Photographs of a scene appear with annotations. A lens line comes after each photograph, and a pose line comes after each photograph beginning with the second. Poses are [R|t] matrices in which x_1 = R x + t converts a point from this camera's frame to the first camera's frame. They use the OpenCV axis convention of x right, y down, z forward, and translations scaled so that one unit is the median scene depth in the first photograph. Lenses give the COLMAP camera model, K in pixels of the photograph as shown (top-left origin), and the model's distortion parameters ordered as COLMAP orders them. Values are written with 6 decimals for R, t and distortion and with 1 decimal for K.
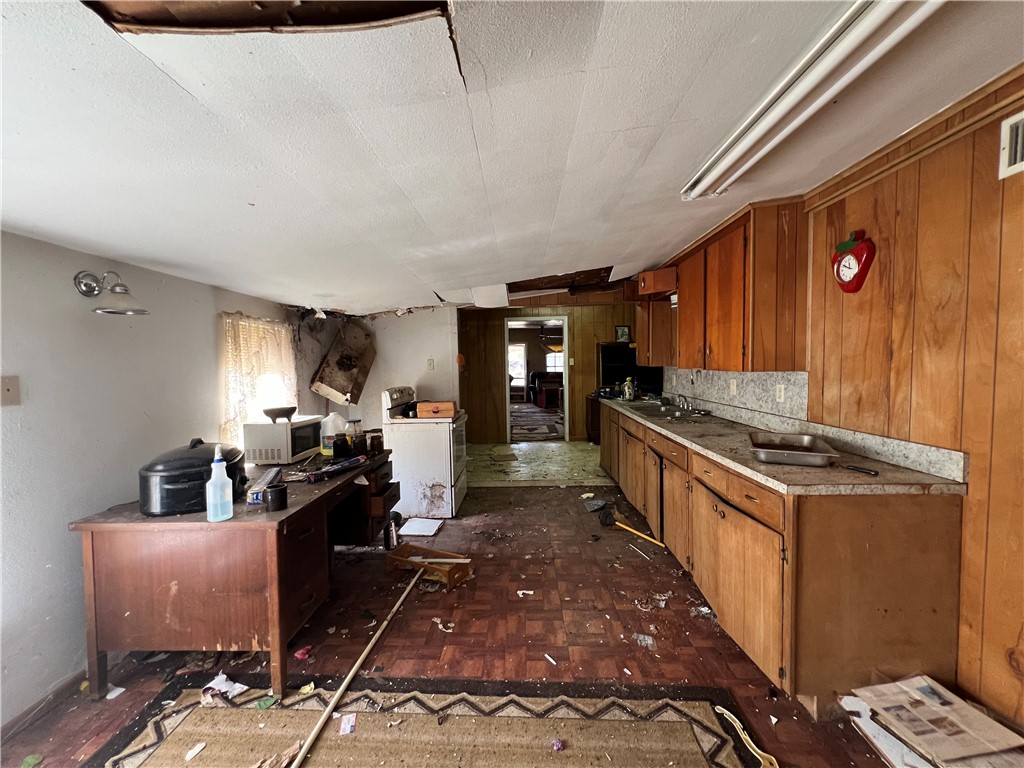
lens RADIAL K [[413.5, 0, 512.0], [0, 413.5, 384.0], [0, 0, 1]] dist [-0.001359, 0.000573]
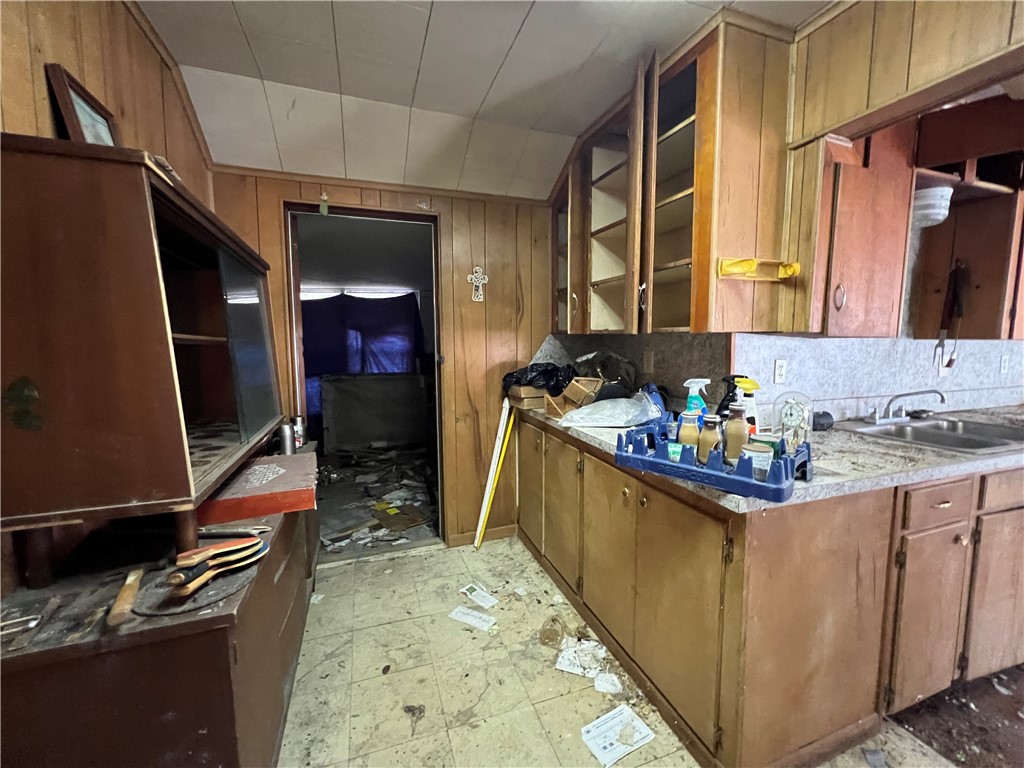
lens RADIAL K [[413.5, 0, 512.0], [0, 413.5, 384.0], [0, 0, 1]] dist [-0.001359, 0.000573]
pose [[-0.353257, -0.088771, 0.931305, 0.137147], [0.050128, 0.992262, 0.113595, -0.090630], [-0.934183, 0.086813, -0.346073, 2.183820]]
